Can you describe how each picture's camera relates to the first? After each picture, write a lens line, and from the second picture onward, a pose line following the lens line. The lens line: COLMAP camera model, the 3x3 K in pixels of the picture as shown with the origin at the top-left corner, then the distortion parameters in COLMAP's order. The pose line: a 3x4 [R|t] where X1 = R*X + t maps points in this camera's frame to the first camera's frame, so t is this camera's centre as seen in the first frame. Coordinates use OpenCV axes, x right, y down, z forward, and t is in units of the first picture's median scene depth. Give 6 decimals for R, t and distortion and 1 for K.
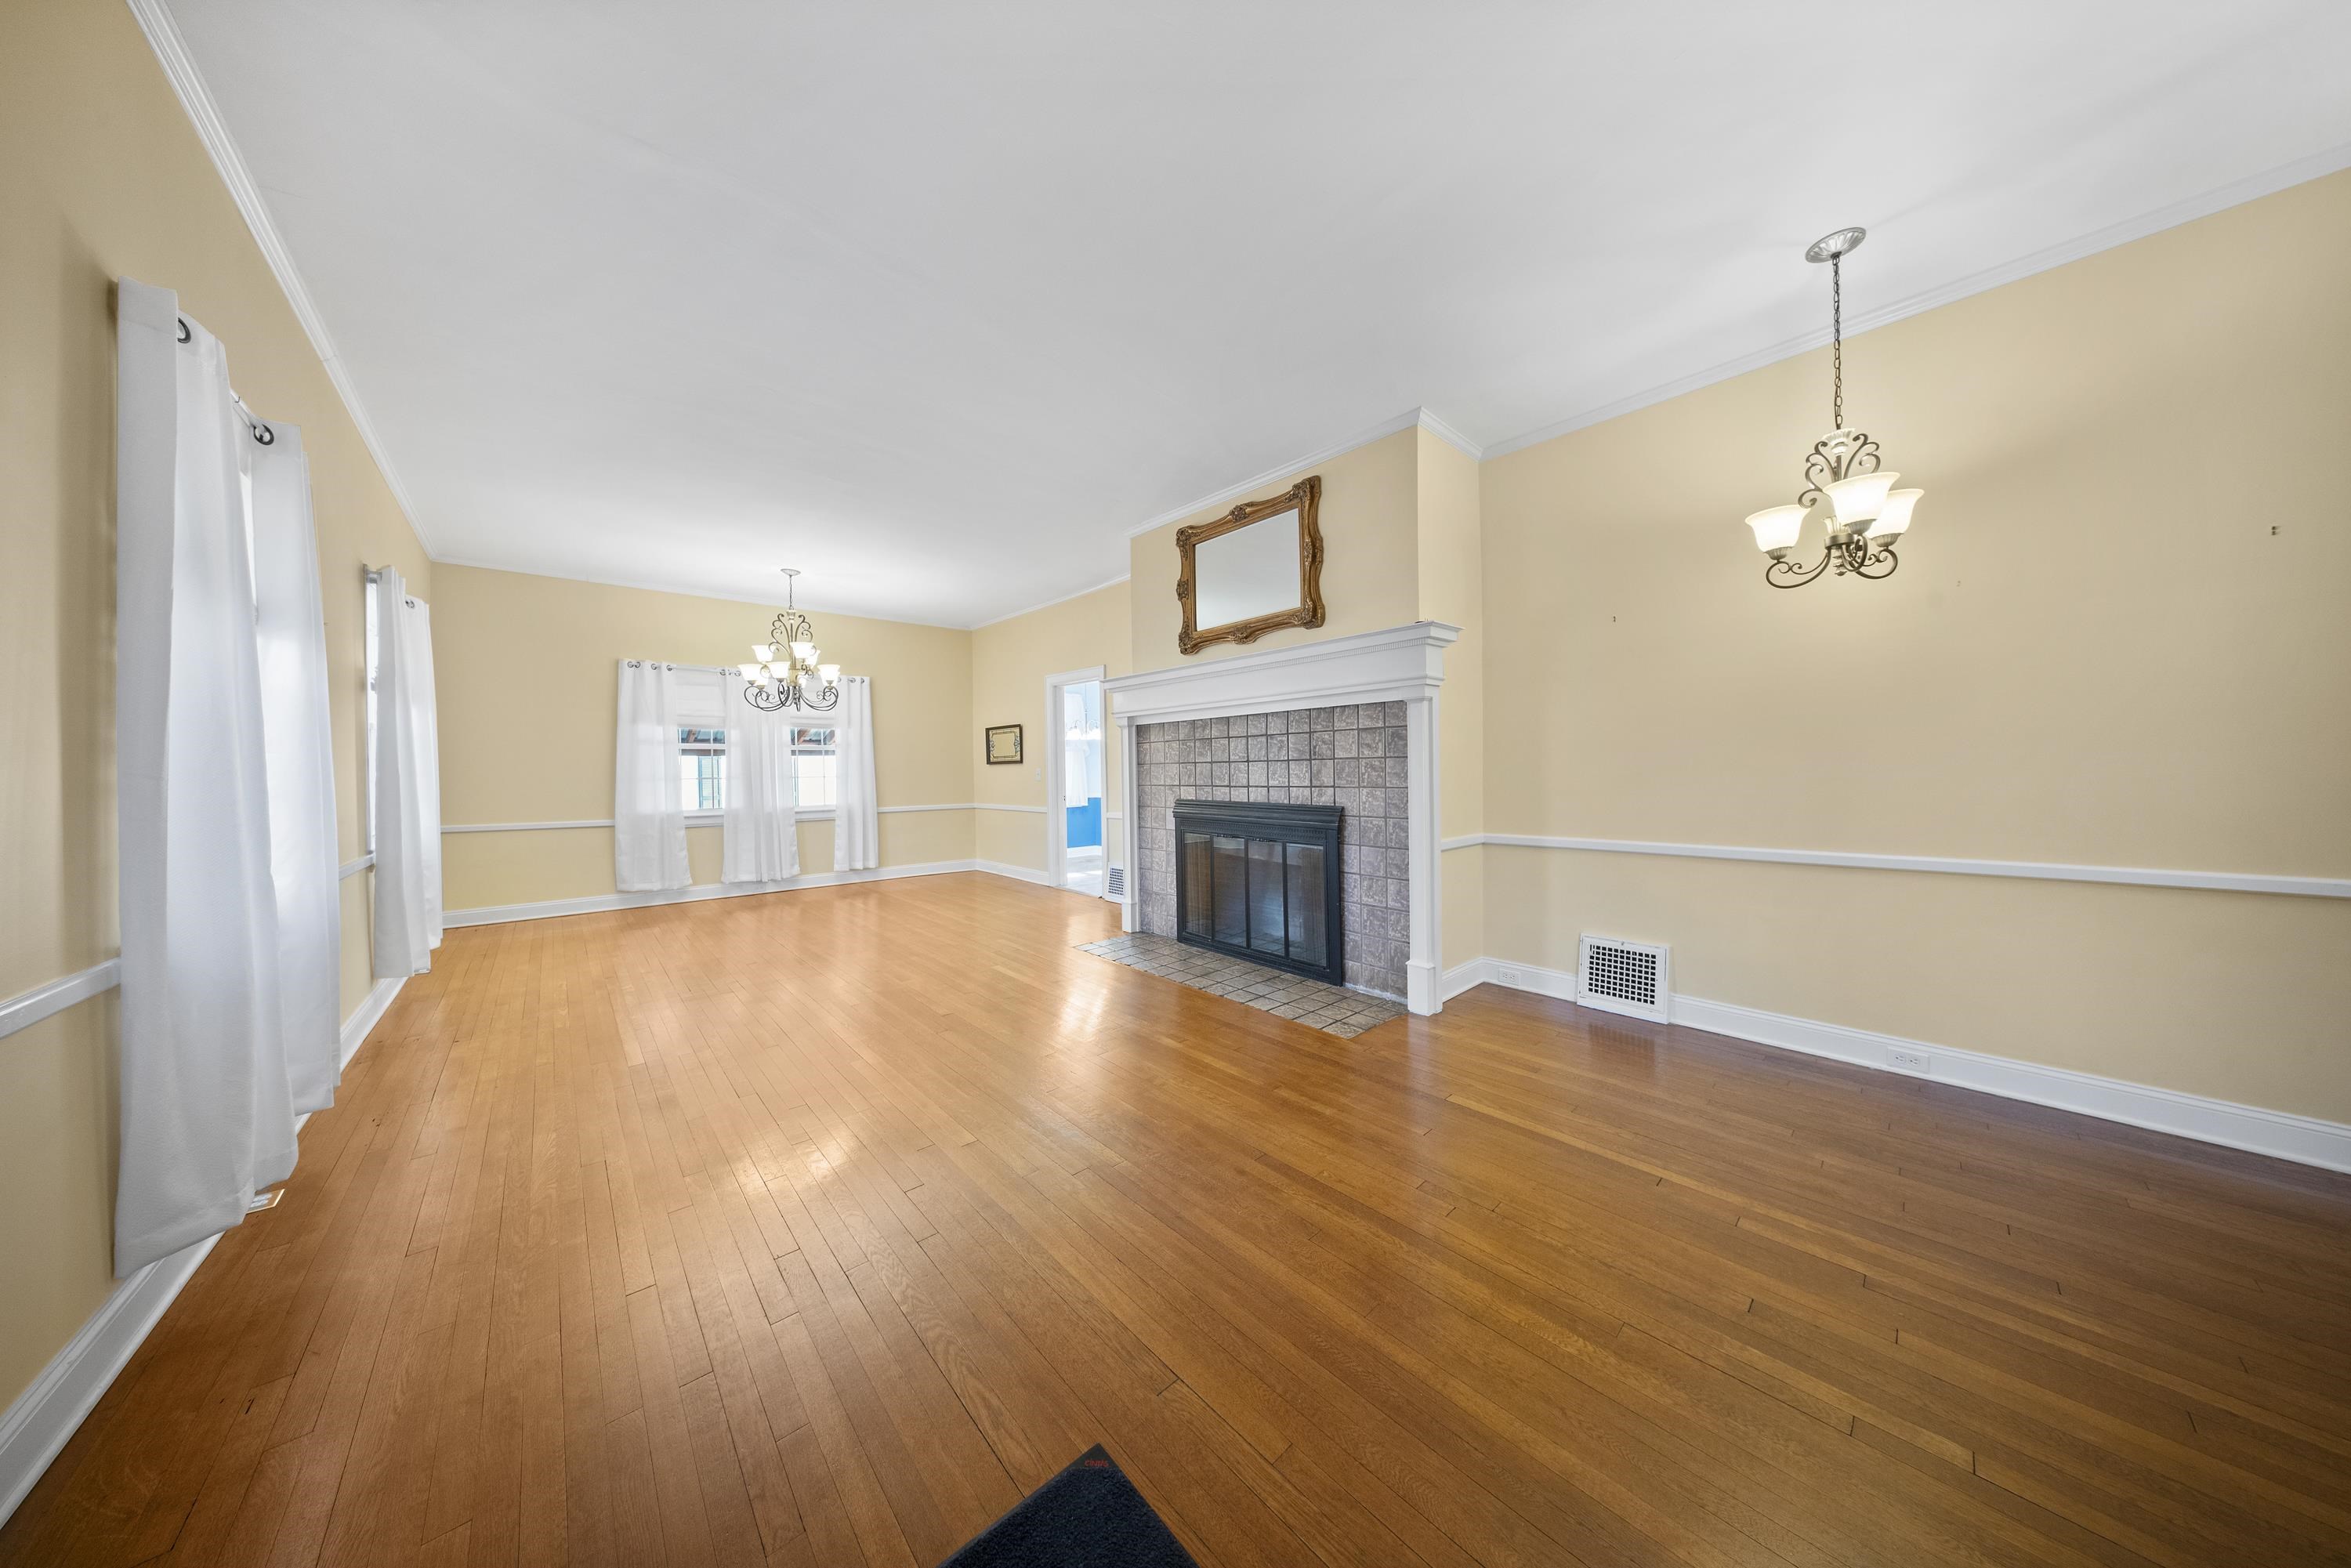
lens RADIAL K [[700.1, 0, 1152.1], [0, 700.1, 776.0], [0, 0, 1]] dist [-0.003945, -0.000134]
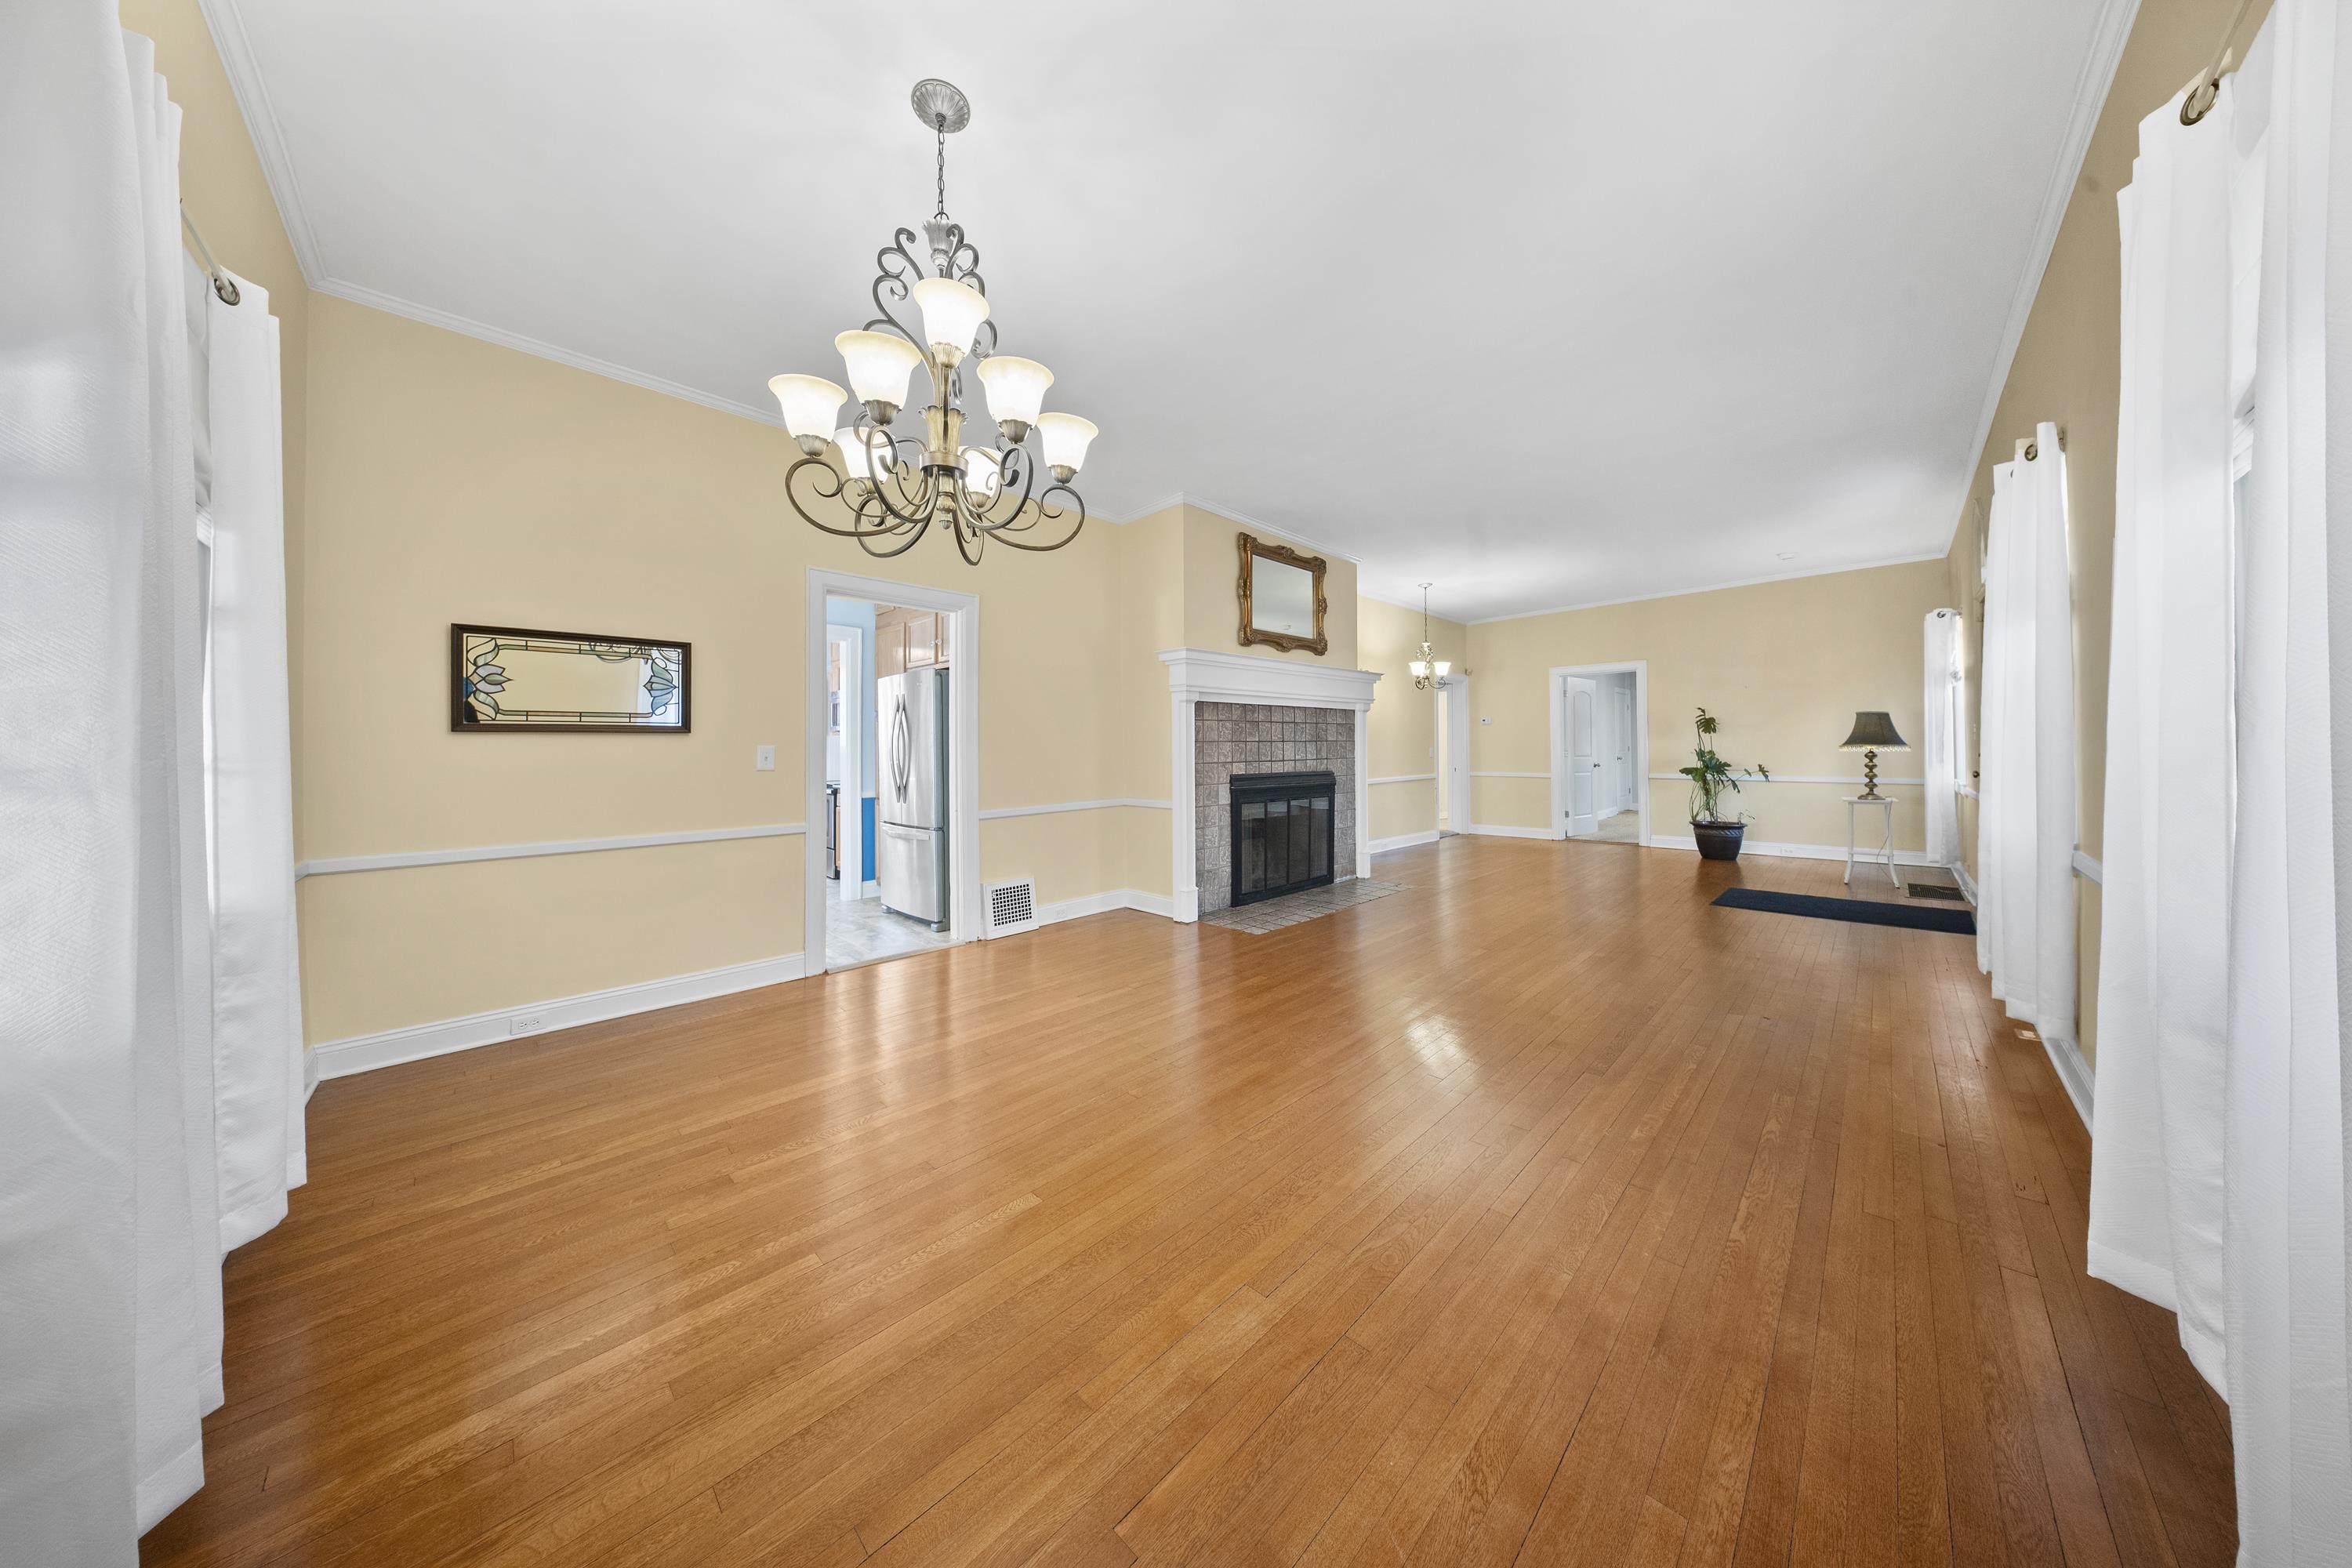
lens RADIAL K [[700.4, 0, 1172.6], [0, 700.4, 743.3], [0, 0, 1]] dist [-0.003945, -0.000134]
pose [[-0.068549, 0.016629, 0.997509, -1.170163], [0.014236, 0.999776, -0.015689, 0.000151], [-0.997546, 0.013125, -0.068770, 1.315048]]
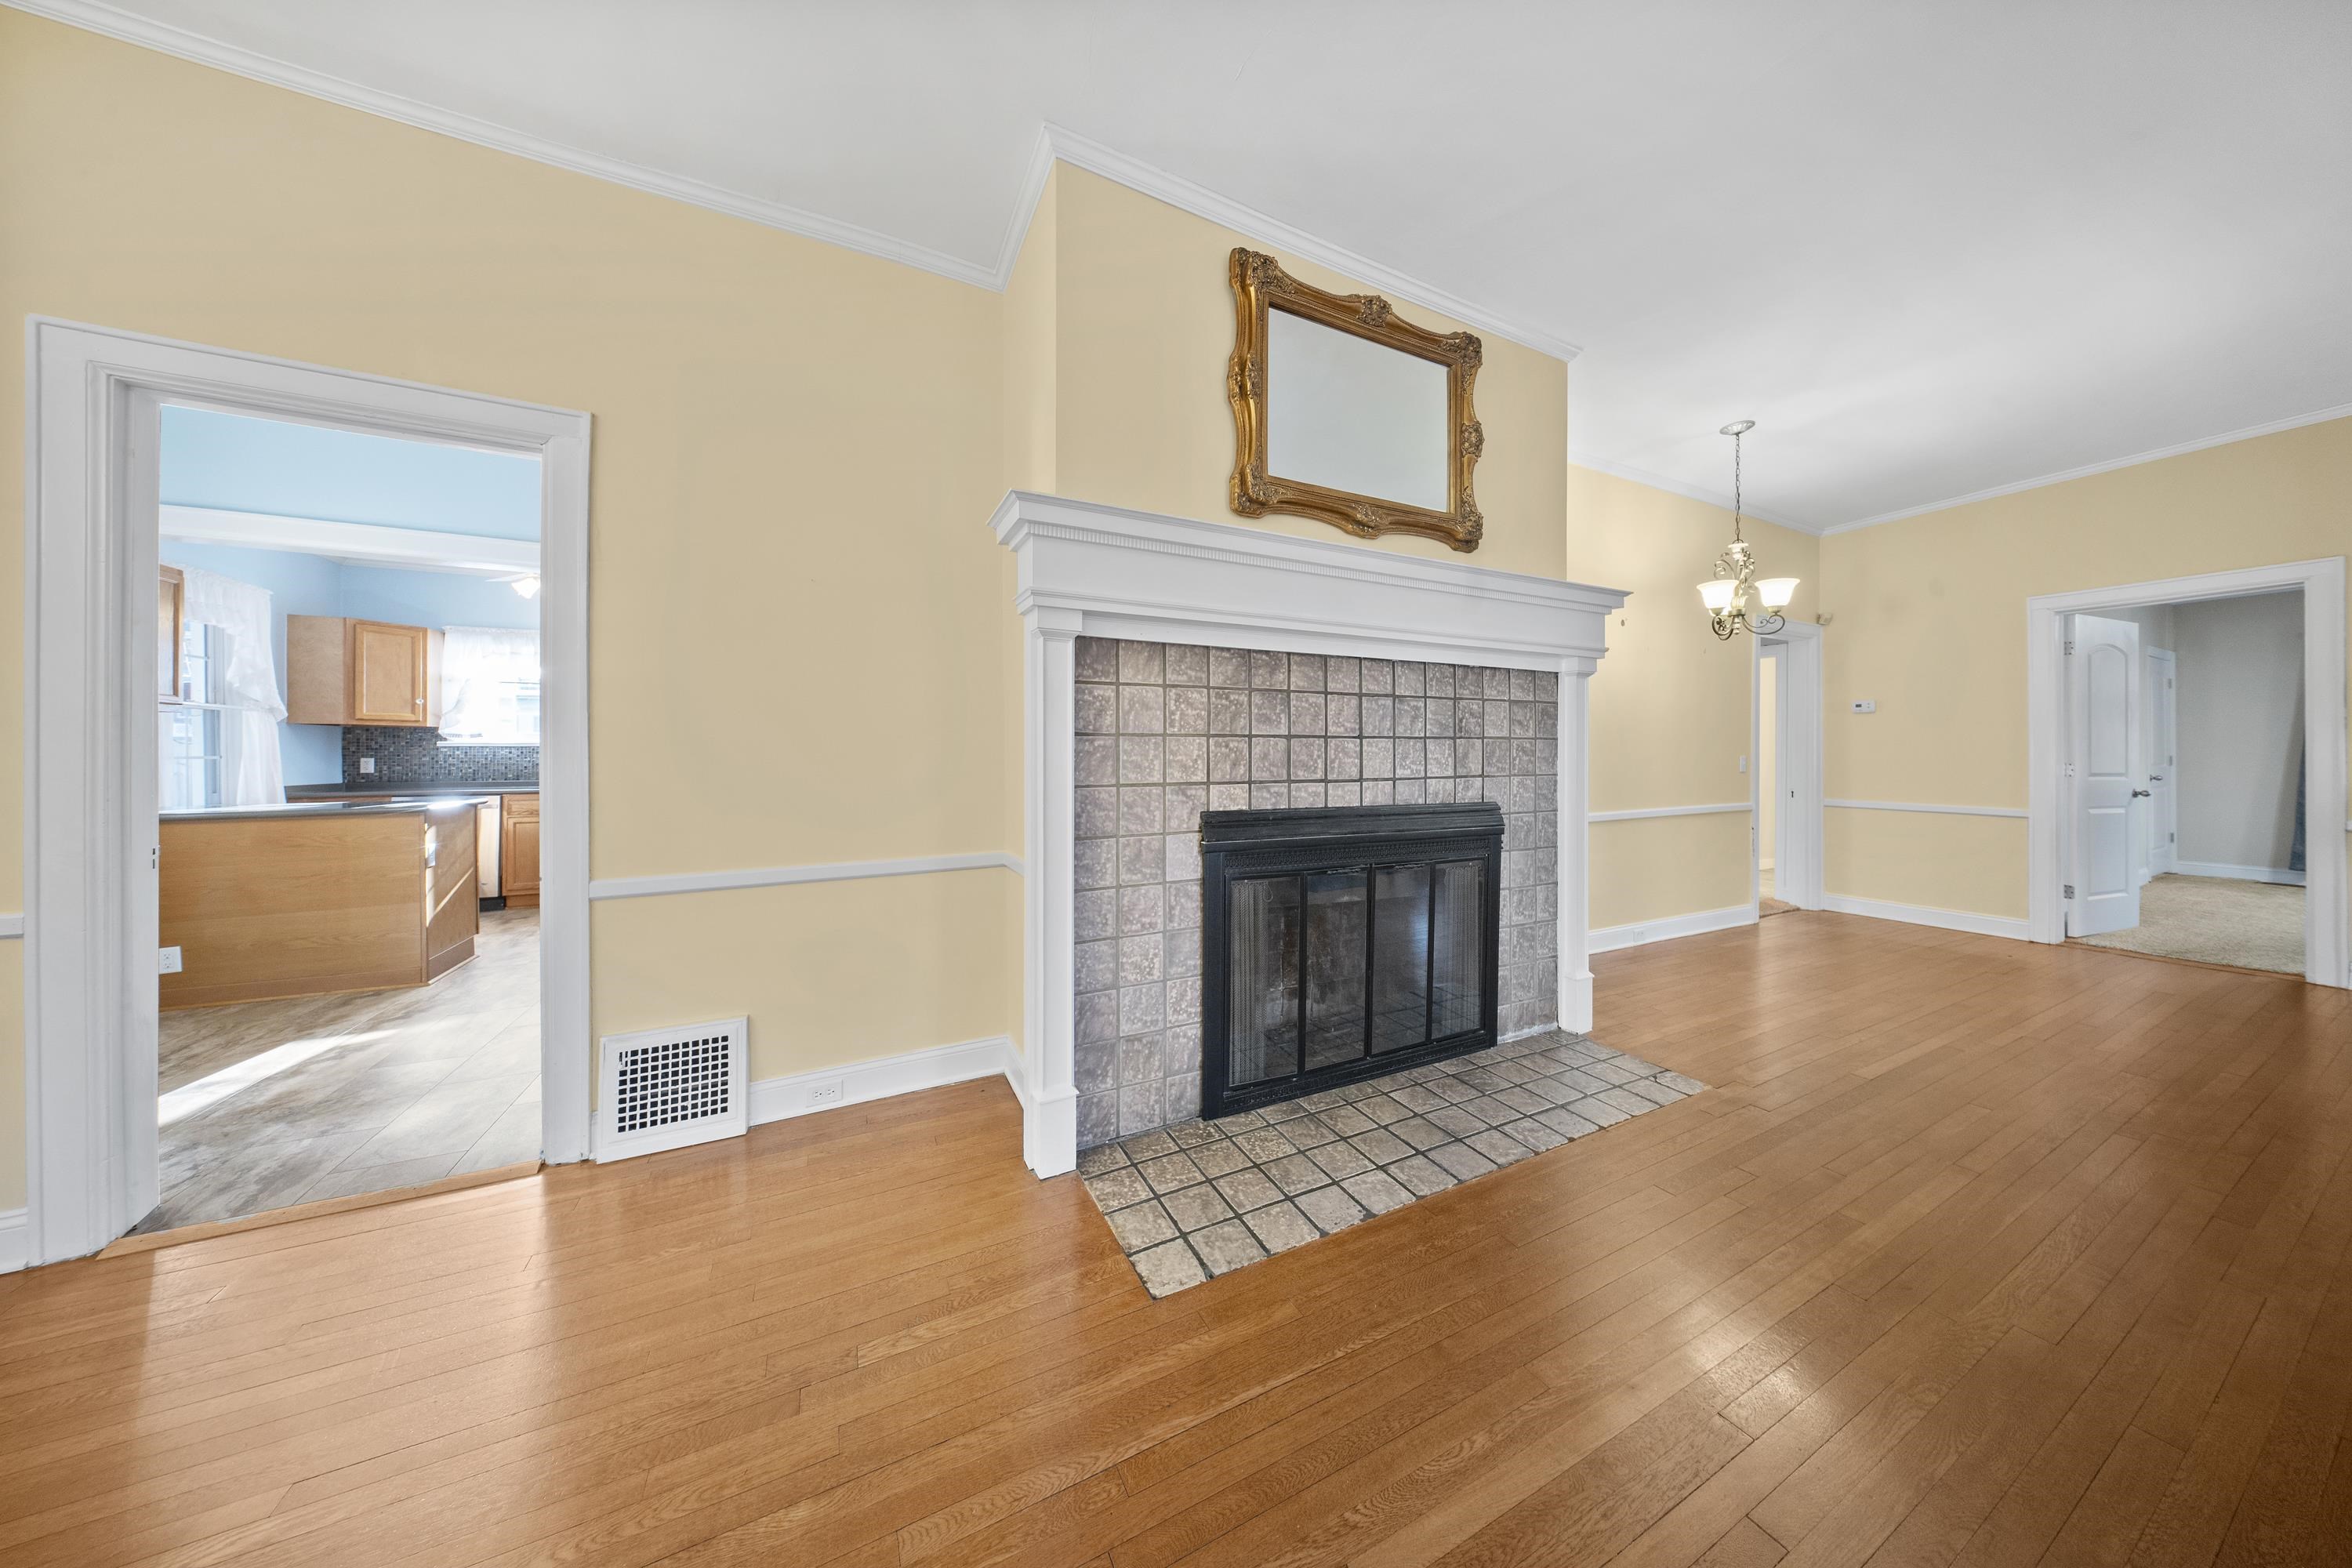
lens RADIAL K [[700.4, 0, 1189.8], [0, 700.4, 746.4], [0, 0, 1]] dist [-0.003945, -0.000134]
pose [[0.238677, 0.012140, 0.971023, -0.473877], [-0.000112, 0.999922, -0.012474, -0.005887], [-0.971099, 0.002868, 0.238660, 1.014047]]
